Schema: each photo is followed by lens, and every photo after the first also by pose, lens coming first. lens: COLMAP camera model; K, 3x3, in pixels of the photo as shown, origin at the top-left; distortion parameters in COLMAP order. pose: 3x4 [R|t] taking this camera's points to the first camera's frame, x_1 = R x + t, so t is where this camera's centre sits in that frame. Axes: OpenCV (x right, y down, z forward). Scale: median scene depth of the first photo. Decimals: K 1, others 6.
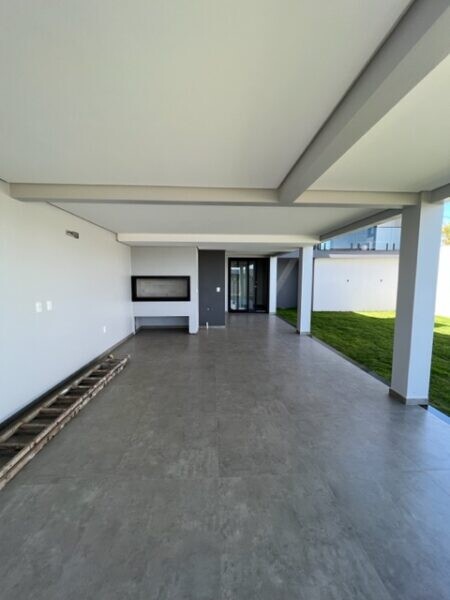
lens RADIAL K [[241.1, 0, 221.8], [0, 241.1, 301.4], [0, 0, 1]] dist [-0.003586, 0.001545]
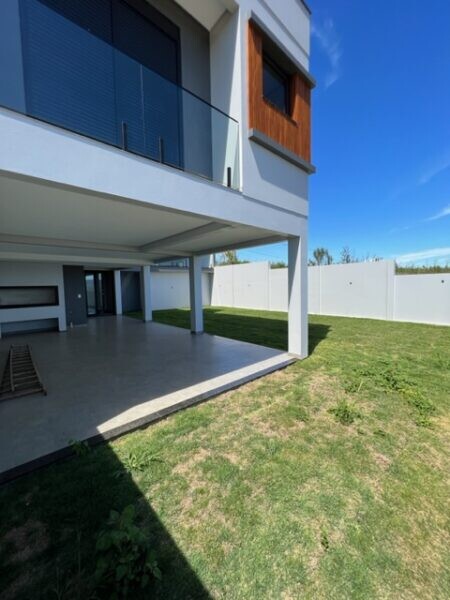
lens RADIAL K [[241.1, 0, 225.1], [0, 241.1, 301.3], [0, 0, 1]] dist [-0.003586, 0.001545]
pose [[0.765591, -0.060532, 0.640473, -0.256943], [0.084747, 0.996377, -0.007134, 0.056062], [-0.637721, 0.059739, 0.767948, -0.495390]]
